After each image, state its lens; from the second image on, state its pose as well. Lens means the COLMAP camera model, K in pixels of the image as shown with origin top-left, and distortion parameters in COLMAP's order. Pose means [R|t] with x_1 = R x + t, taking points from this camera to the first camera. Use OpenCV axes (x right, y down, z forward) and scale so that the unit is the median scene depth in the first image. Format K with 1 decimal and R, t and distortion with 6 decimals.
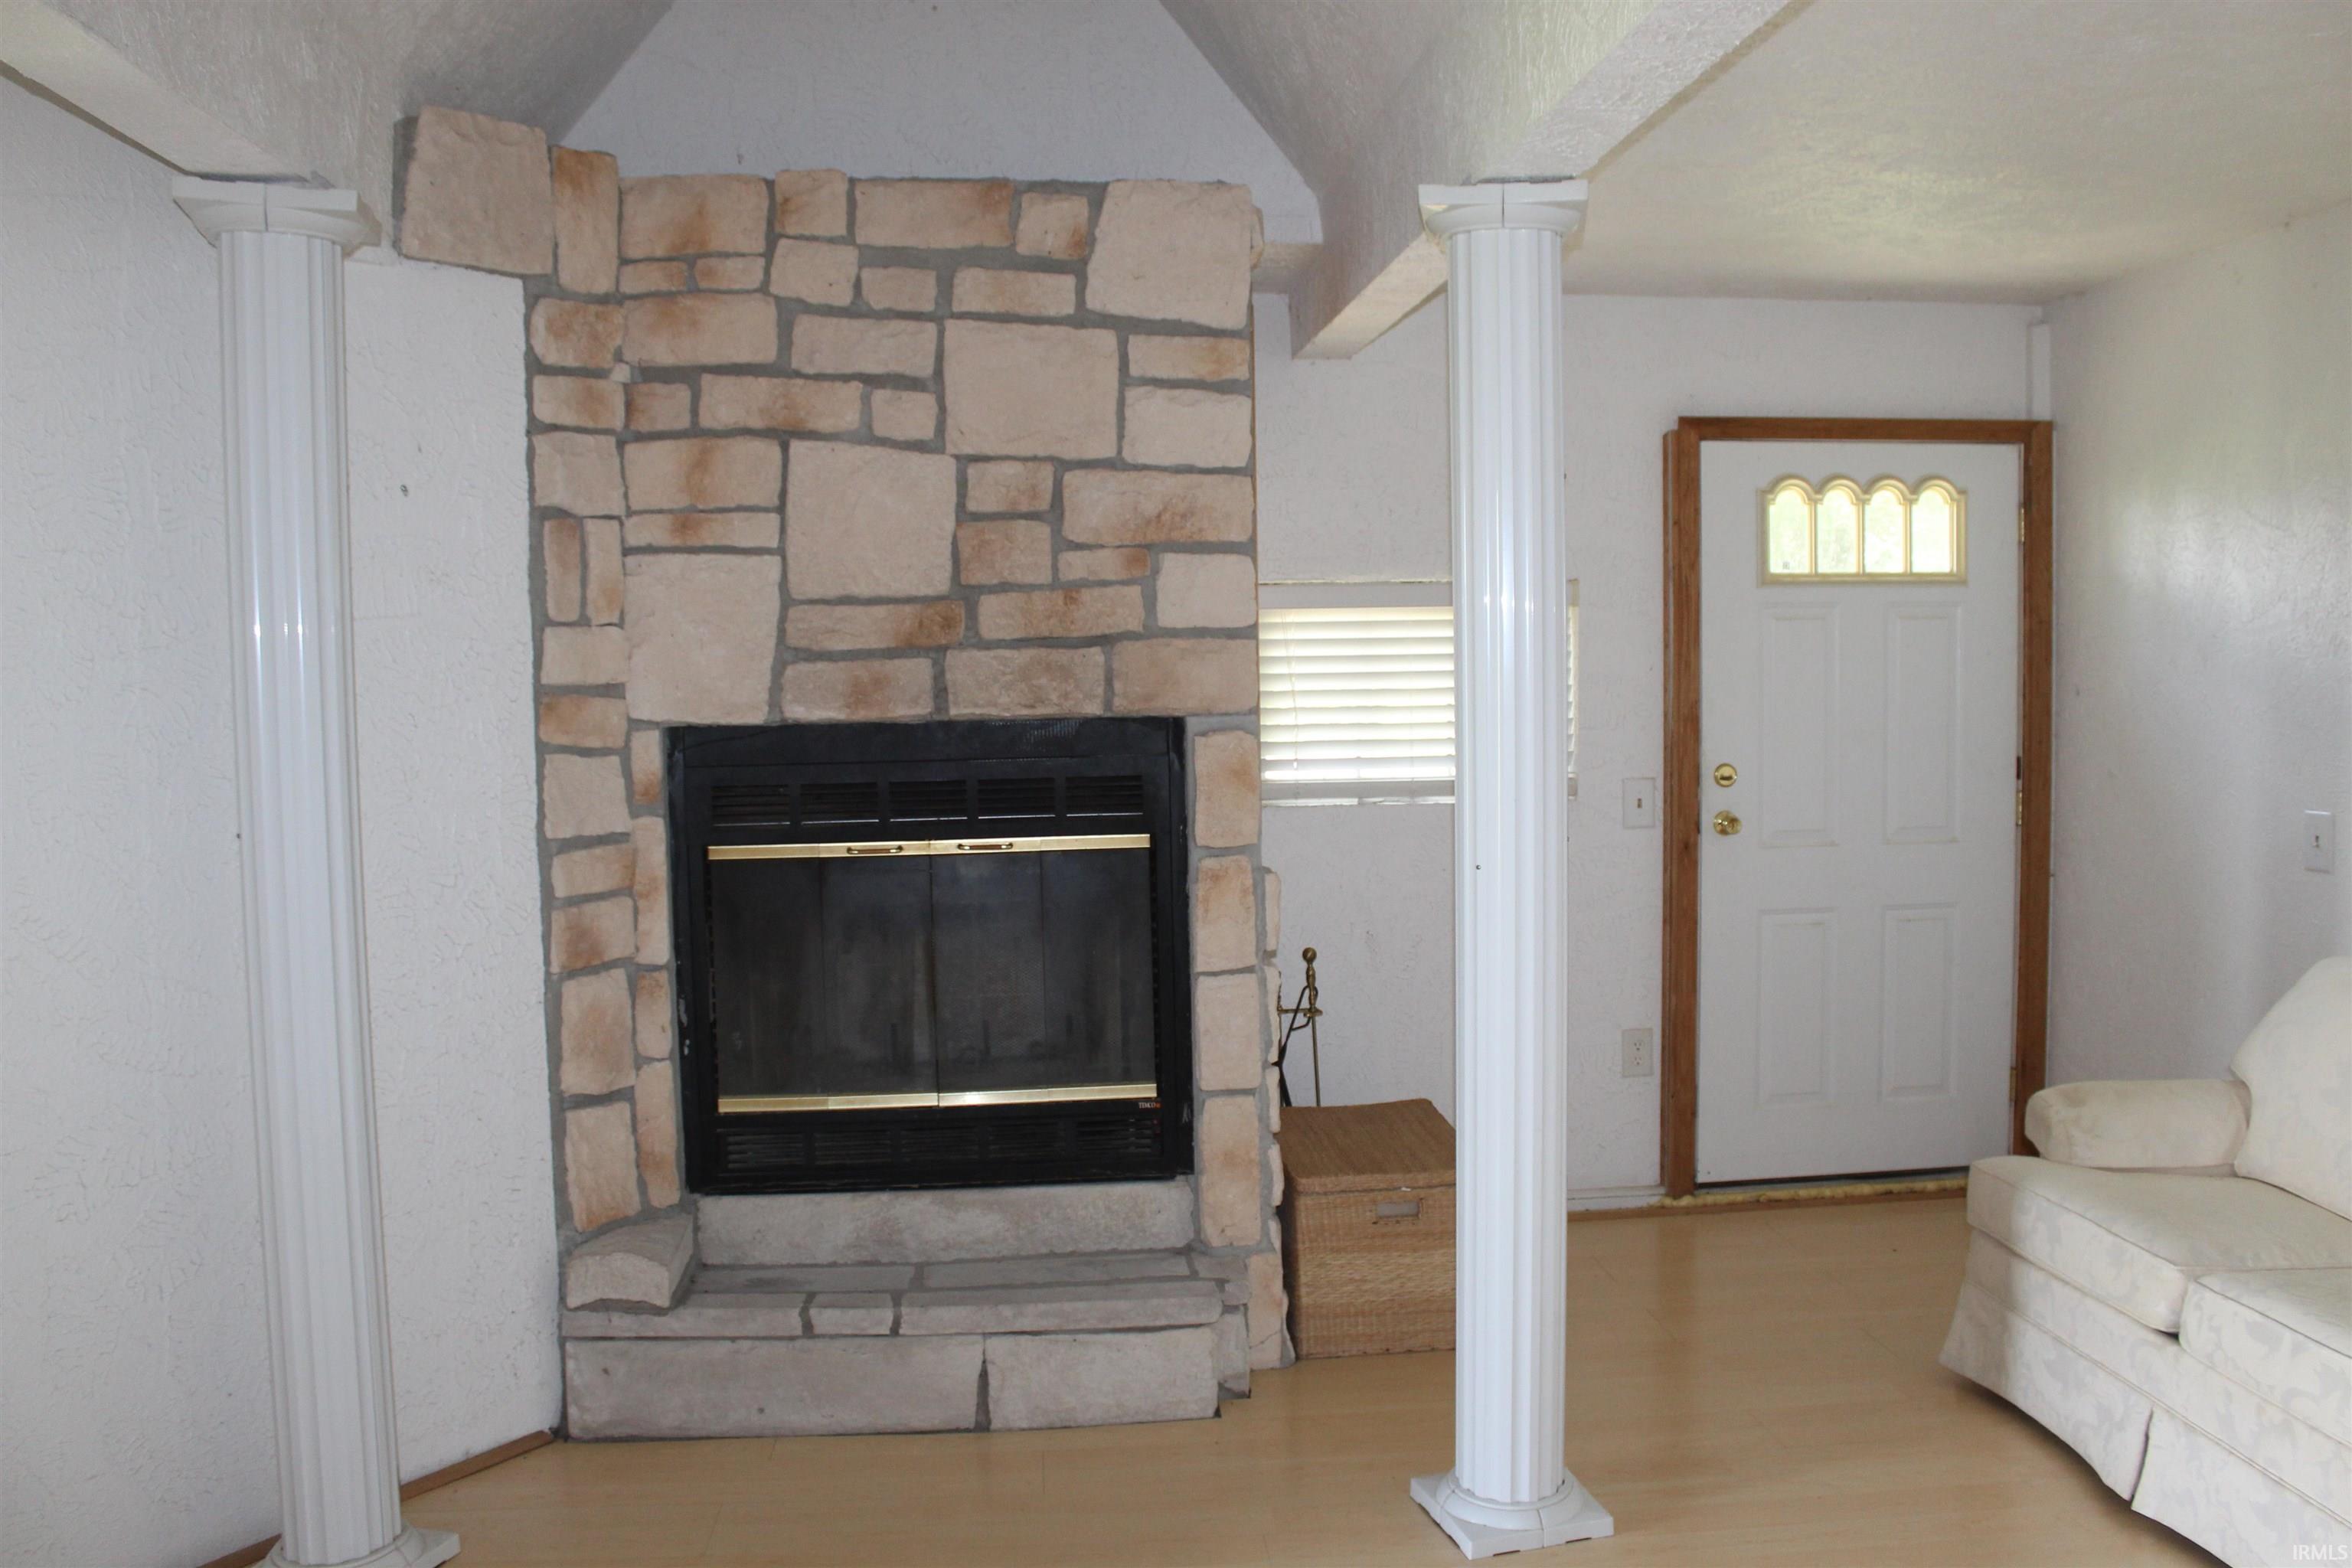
lens RADIAL K [[2007.3, 0, 1168.8], [0, 2007.3, 775.5], [0, 0, 1]] dist [-0.149574, 0.059501]
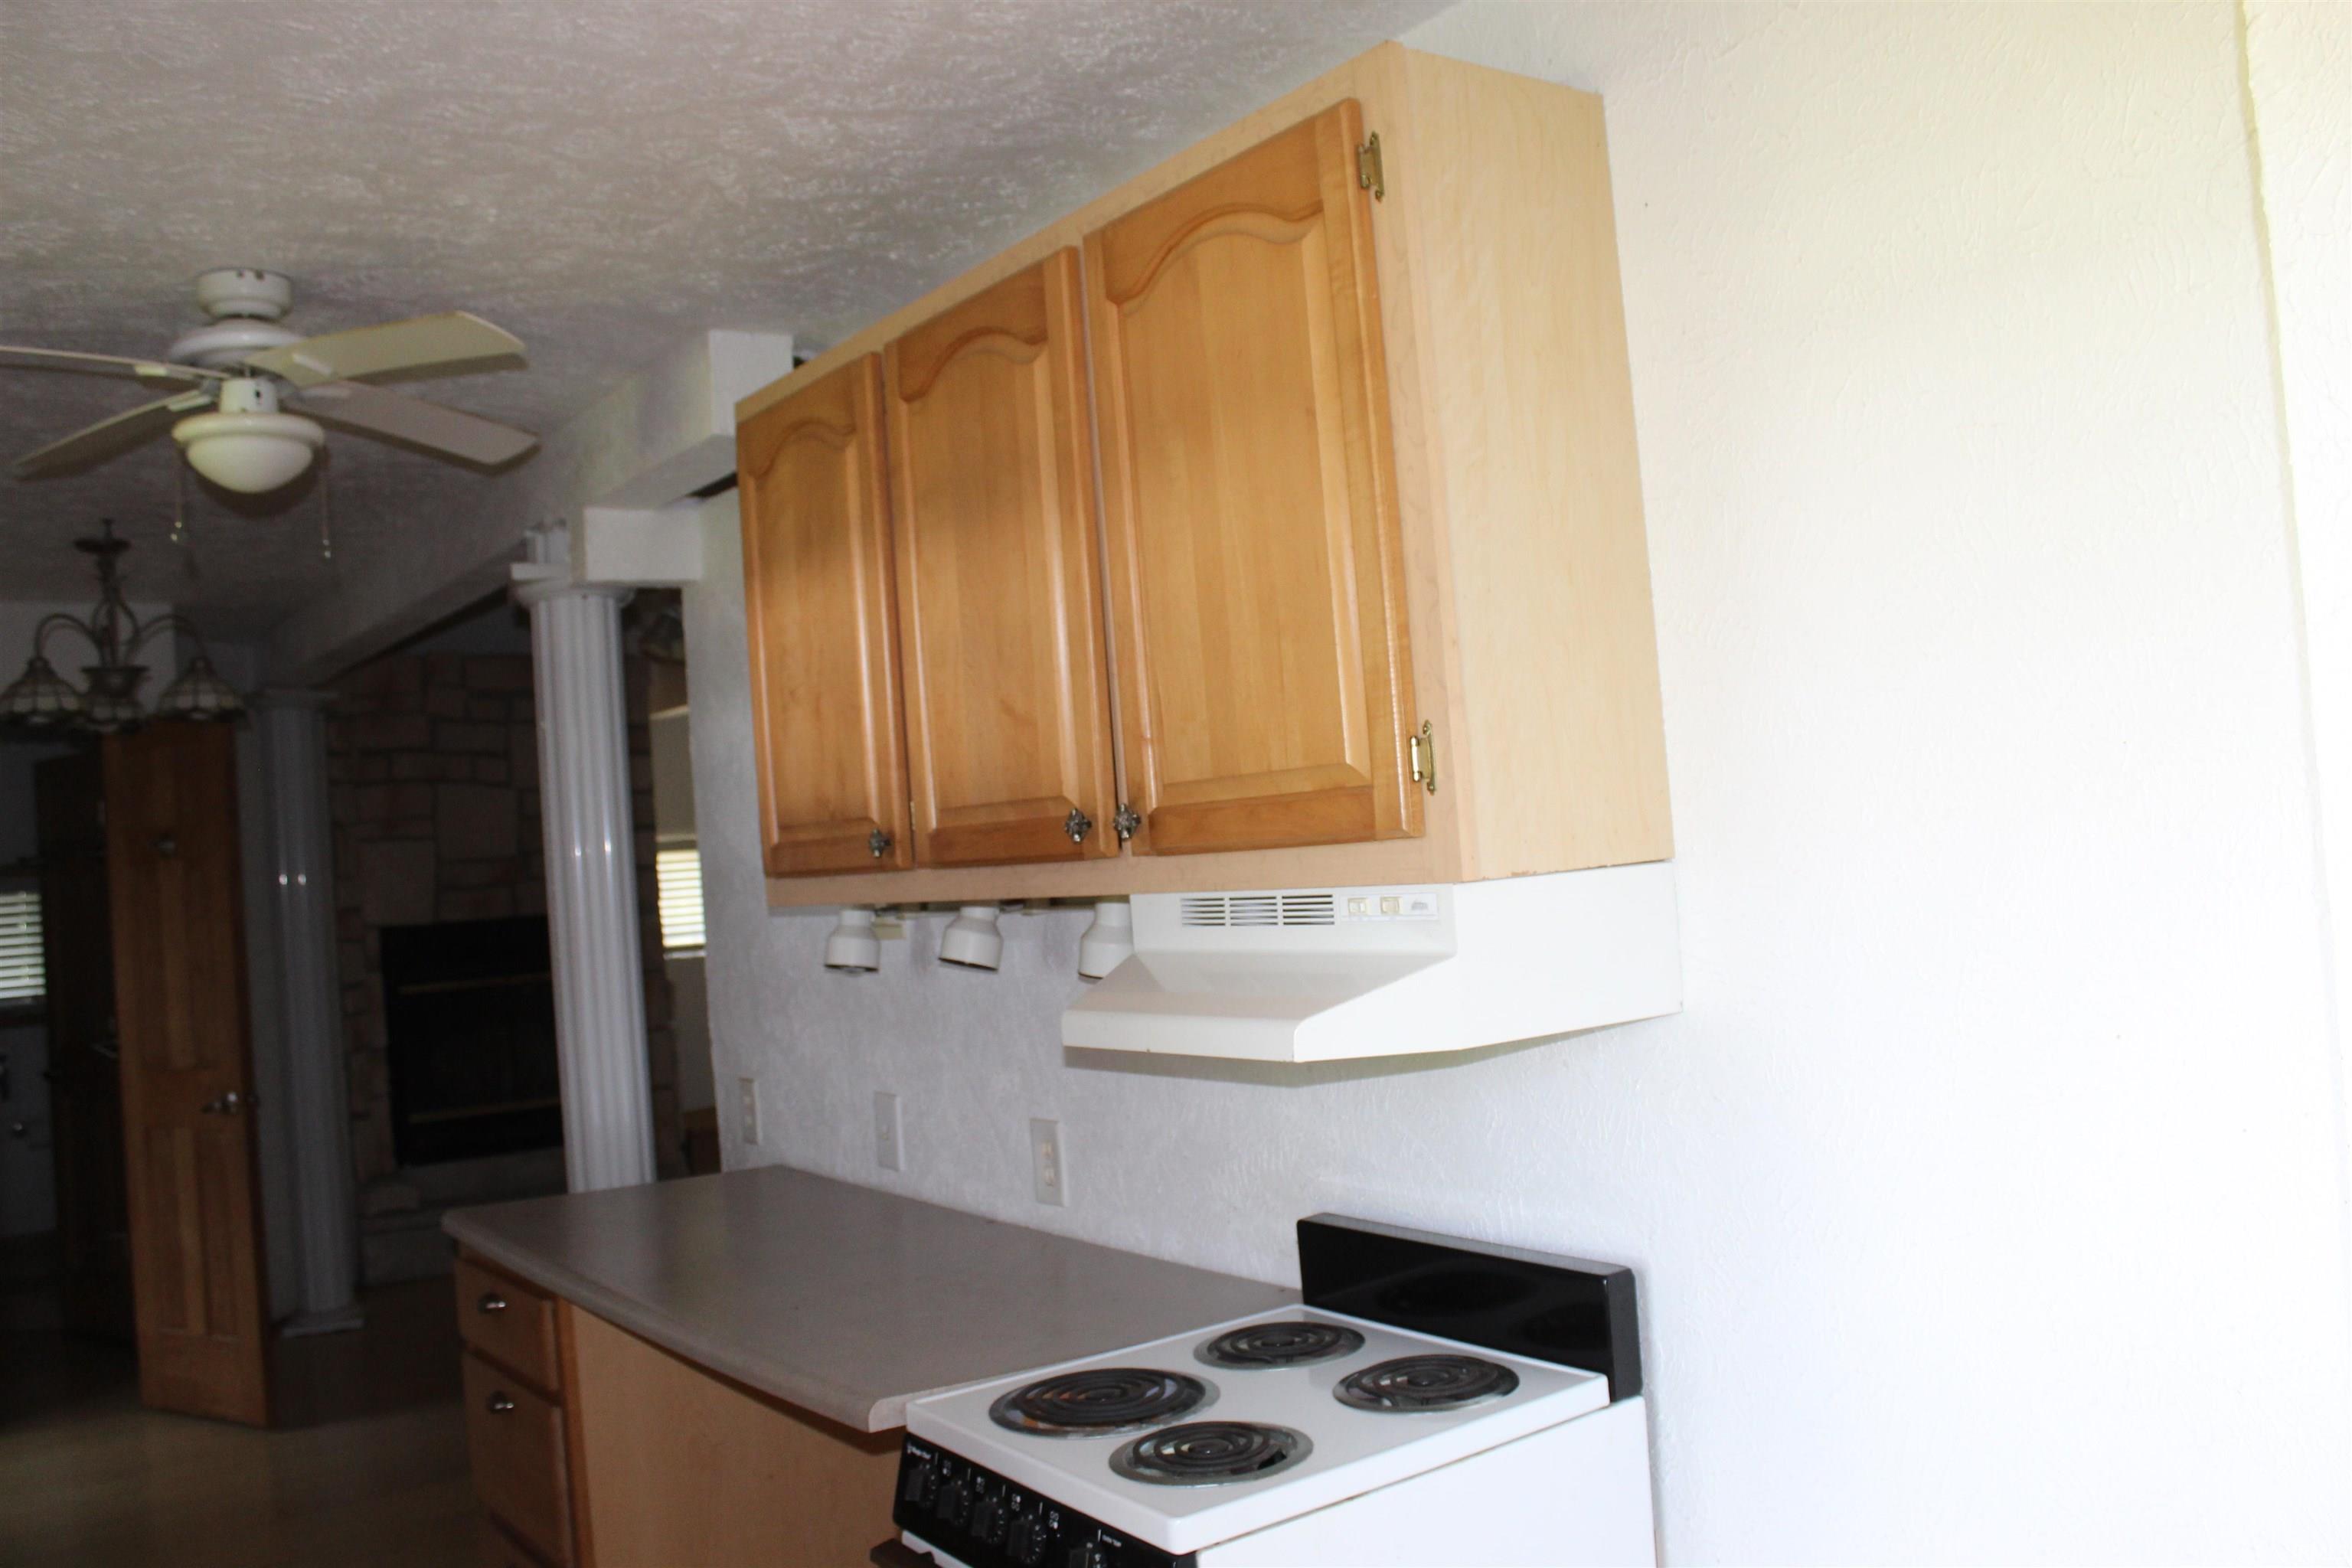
lens RADIAL K [[2007.3, 0, 1185.0], [0, 2007.3, 786.5], [0, 0, 1]] dist [-0.149574, 0.059501]
pose [[0.850716, -0.032078, 0.524645, -0.586416], [0.093990, 0.991332, -0.091794, 0.091218], [-0.517153, 0.127402, 0.846358, -1.092174]]
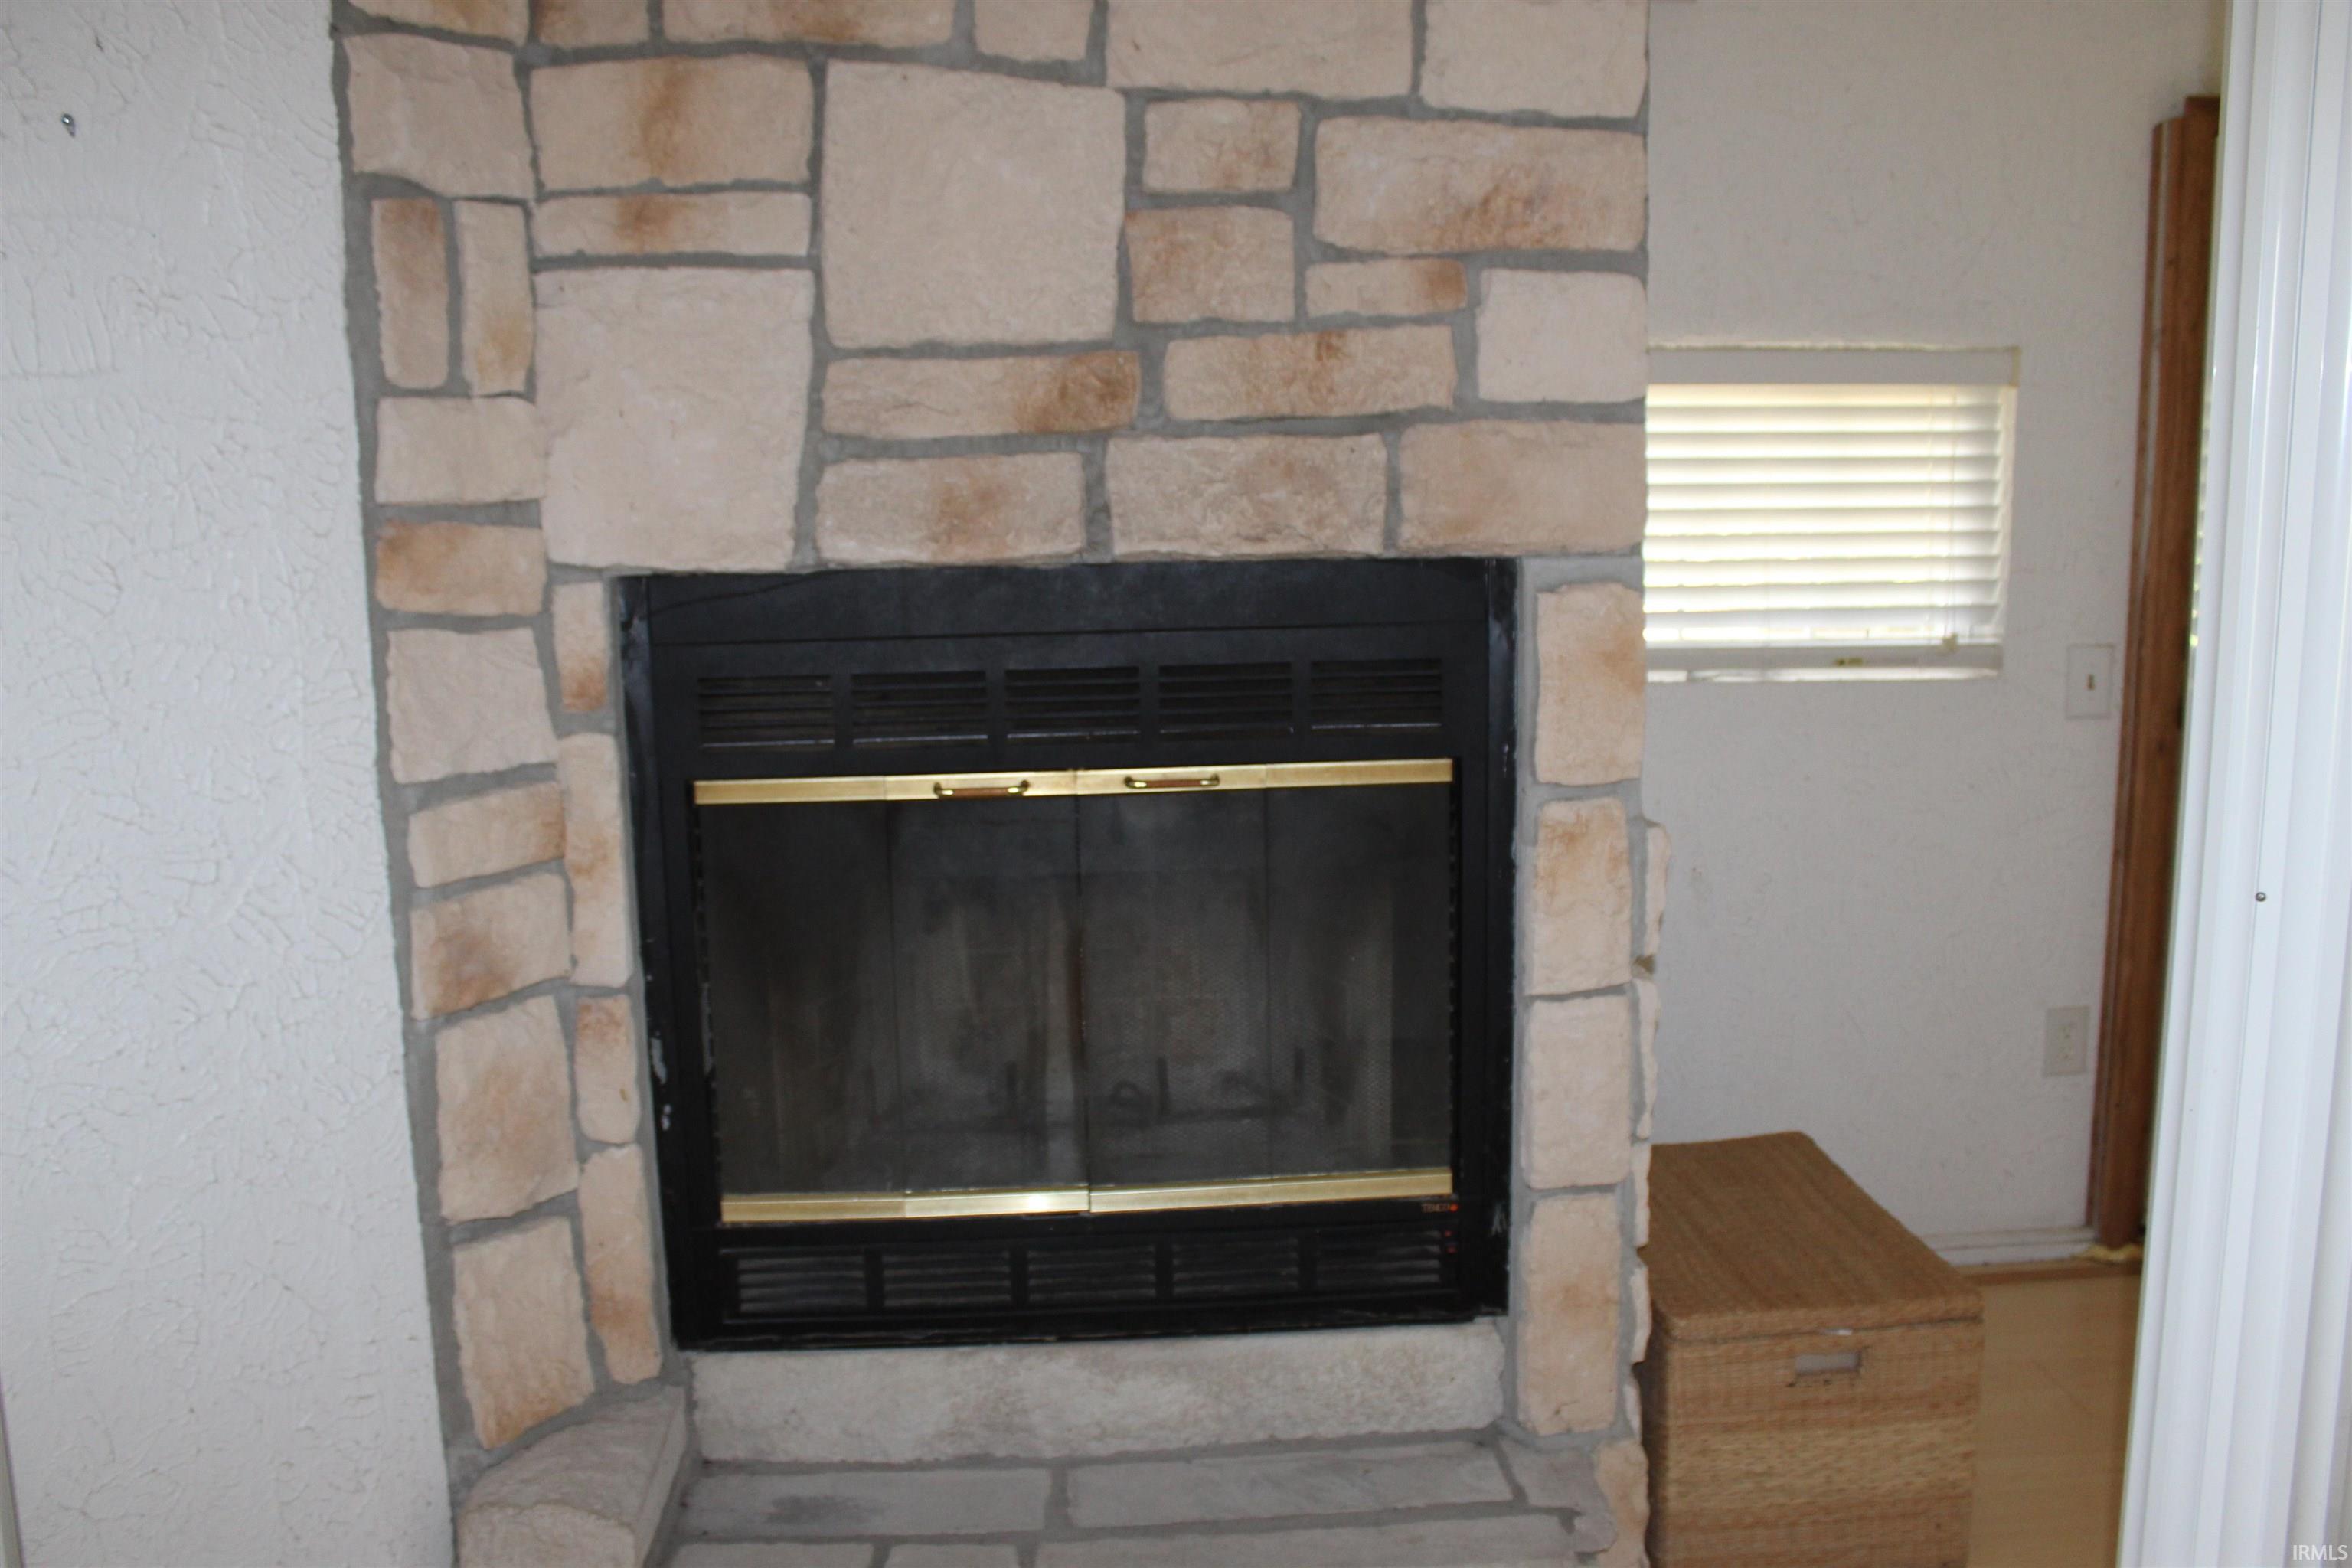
lens RADIAL K [[2007.3, 0, 1180.3], [0, 2007.3, 786.9], [0, 0, 1]] dist [-0.149574, 0.059501]
pose [[0.999657, 0.005450, -0.025629, -0.075196], [-0.002867, 0.995008, 0.099756, -0.021163], [0.026045, -0.099648, 0.994682, 0.428575]]
